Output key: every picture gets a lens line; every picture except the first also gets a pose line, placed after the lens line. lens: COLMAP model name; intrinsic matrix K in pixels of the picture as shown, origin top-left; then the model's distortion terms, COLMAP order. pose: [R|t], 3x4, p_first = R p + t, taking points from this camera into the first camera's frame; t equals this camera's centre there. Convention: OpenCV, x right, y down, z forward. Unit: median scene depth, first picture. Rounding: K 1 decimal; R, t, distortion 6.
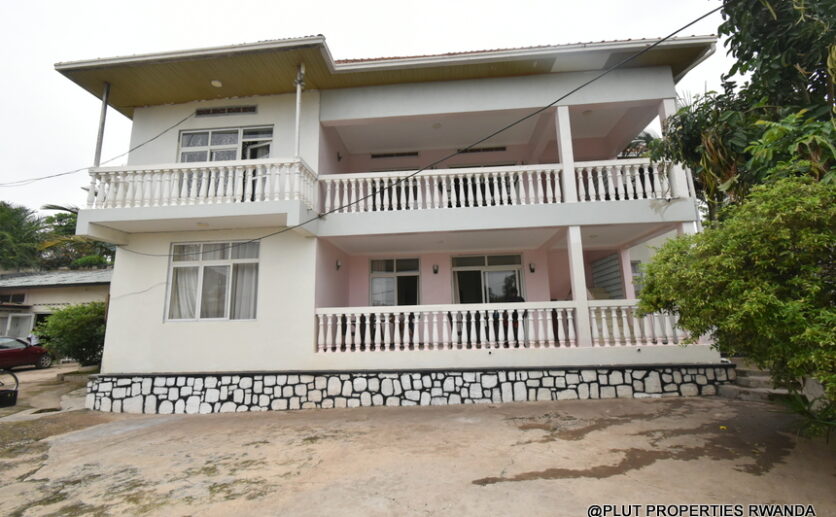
lens RADIAL K [[364.8, 0, 418.0], [0, 364.8, 258.5], [0, 0, 1]] dist [0.008694, -0.005534]
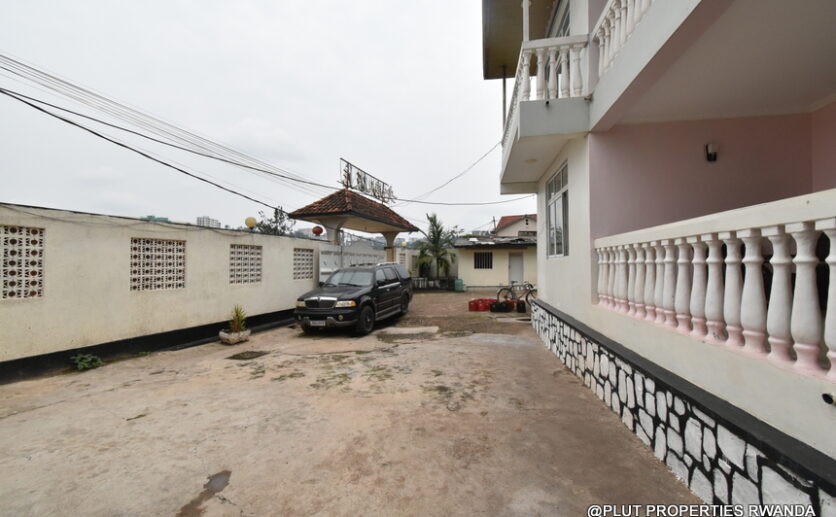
lens RADIAL K [[364.8, 0, 418.0], [0, 364.8, 258.5], [0, 0, 1]] dist [0.008694, -0.005534]
pose [[-0.084540, 0.004662, -0.996409, 0.737208], [0.181913, 0.983255, -0.010834, 0.204890], [0.979674, -0.182176, -0.083972, 1.277768]]
